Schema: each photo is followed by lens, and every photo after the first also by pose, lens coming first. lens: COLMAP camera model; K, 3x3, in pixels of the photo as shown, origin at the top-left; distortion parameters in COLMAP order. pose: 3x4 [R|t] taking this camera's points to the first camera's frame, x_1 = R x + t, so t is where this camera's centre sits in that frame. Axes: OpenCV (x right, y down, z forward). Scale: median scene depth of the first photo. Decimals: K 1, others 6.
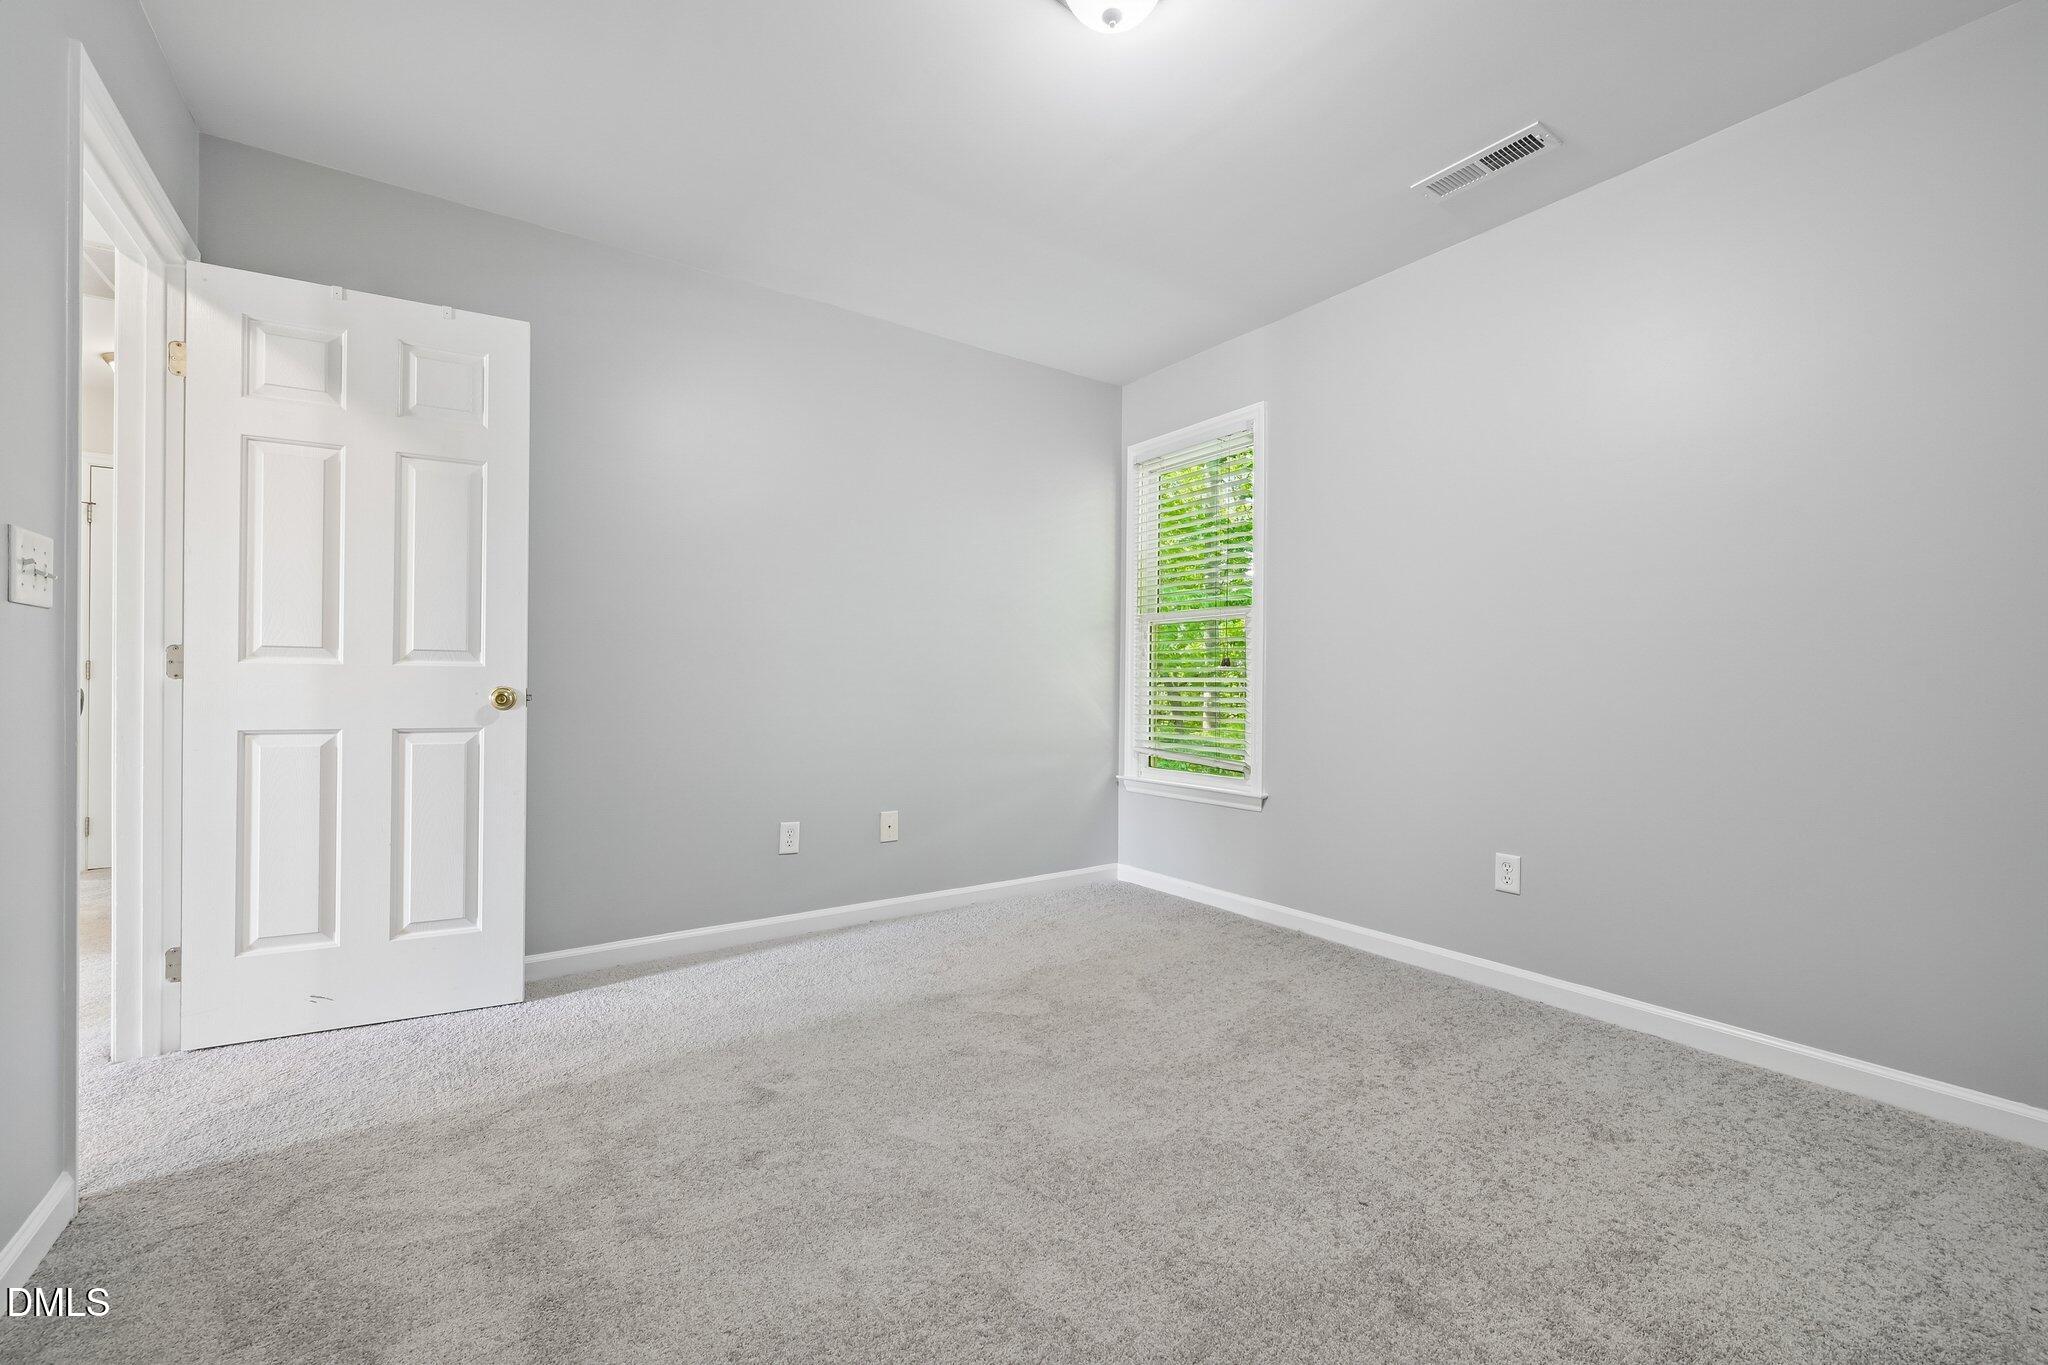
lens RADIAL K [[836.4, 0, 1024.0], [0, 836.4, 682.5], [0, 0, 1]] dist [0.000071, 0.000088]
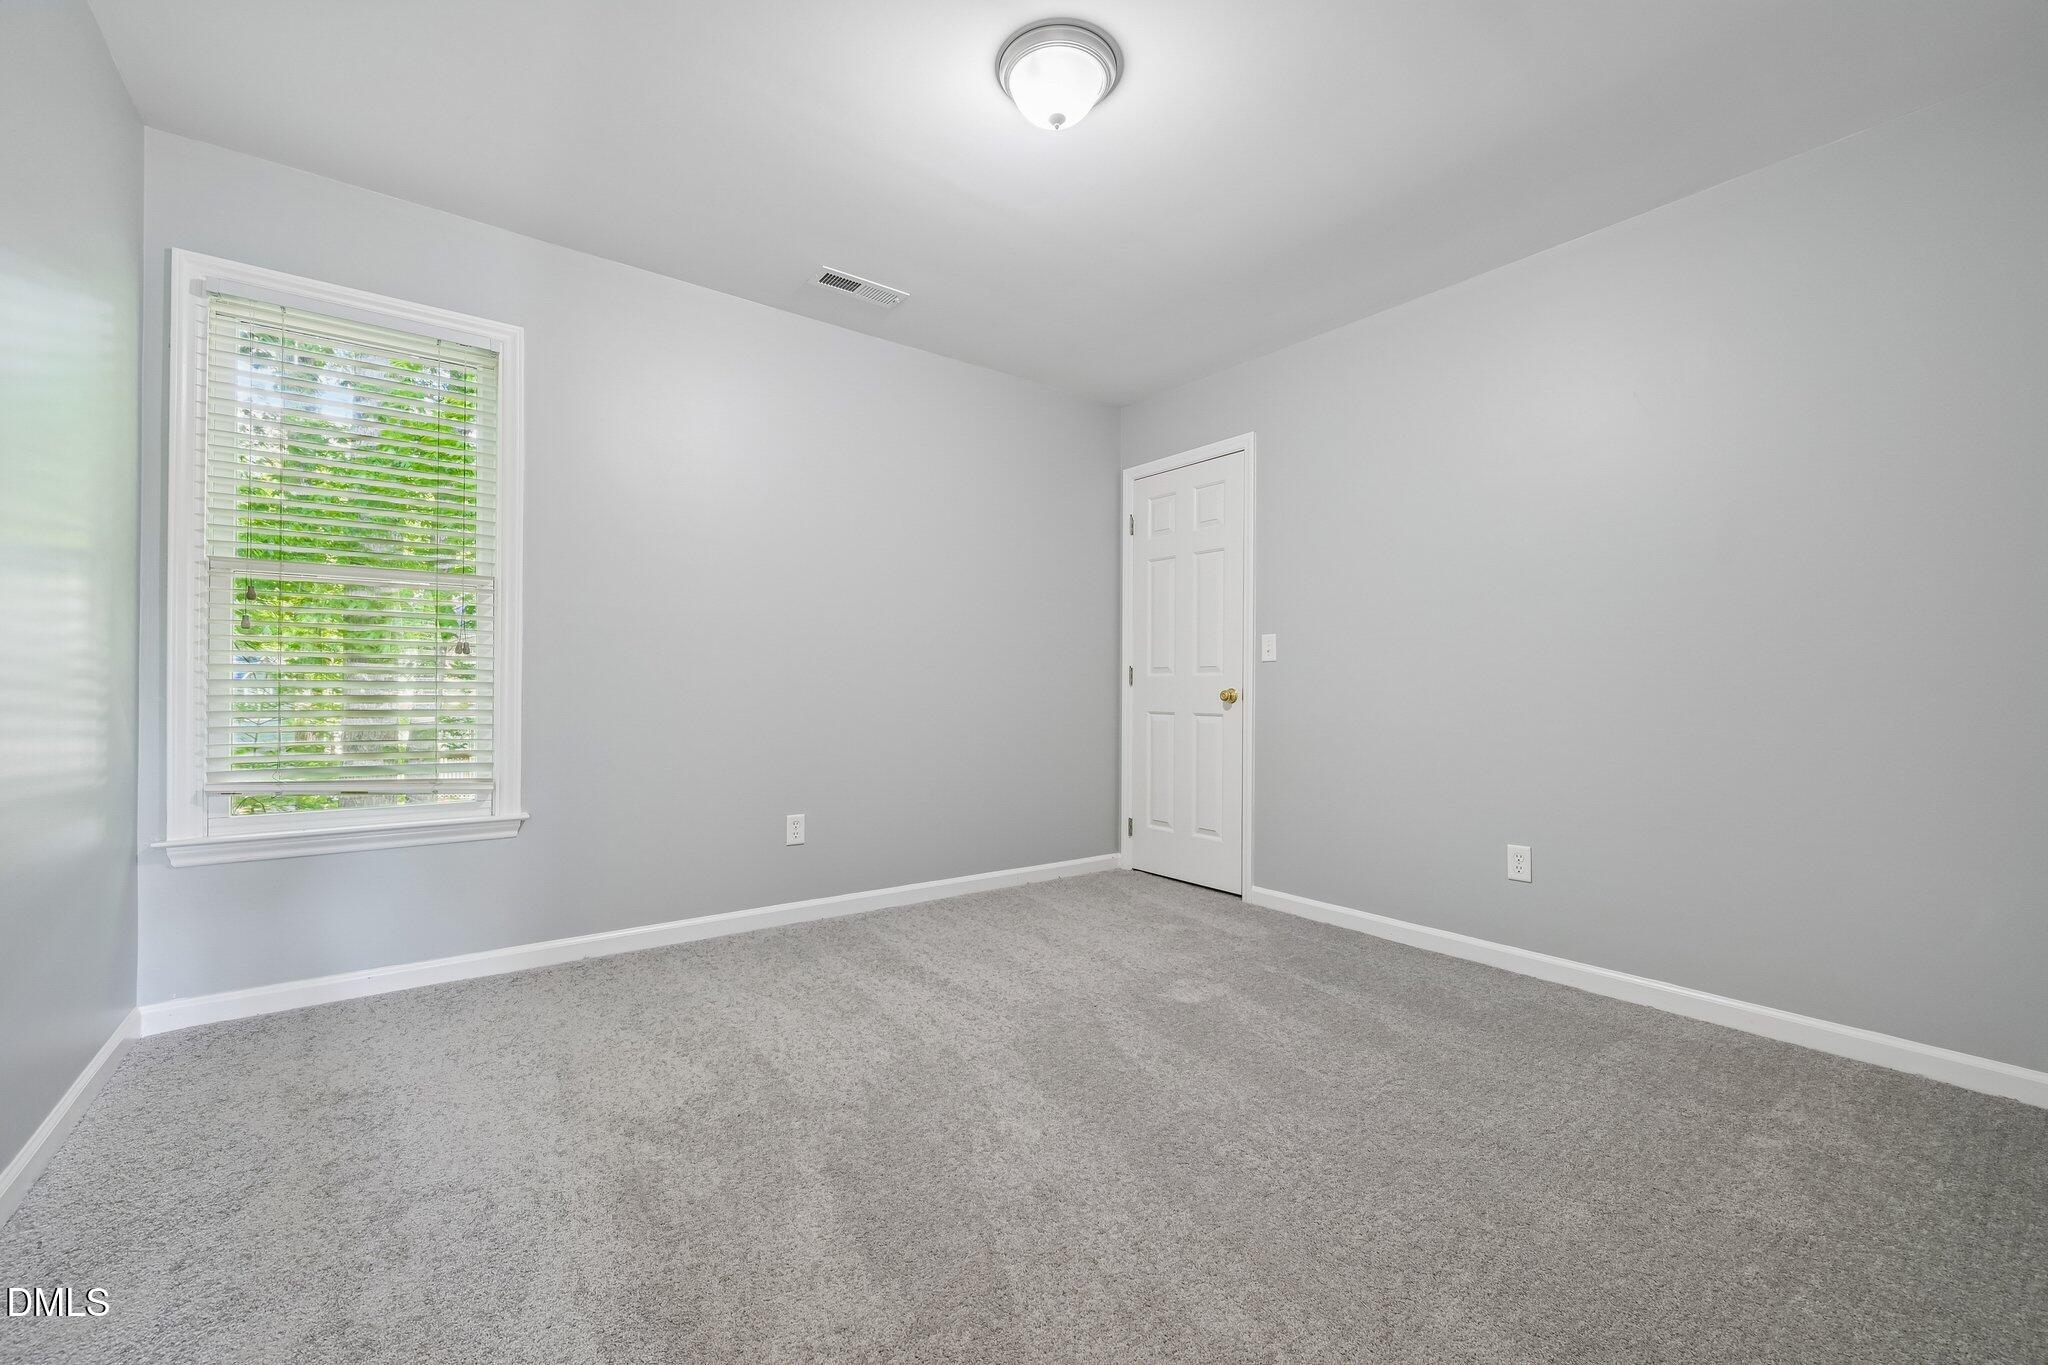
lens RADIAL K [[836.4, 0, 1024.0], [0, 836.4, 682.5], [0, 0, 1]] dist [0.000071, 0.000088]
pose [[-0.037873, -0.001803, 0.999281, -0.636929], [-0.010011, 0.999949, 0.001425, -0.000069], [-0.999232, -0.009949, -0.037889, 0.641364]]
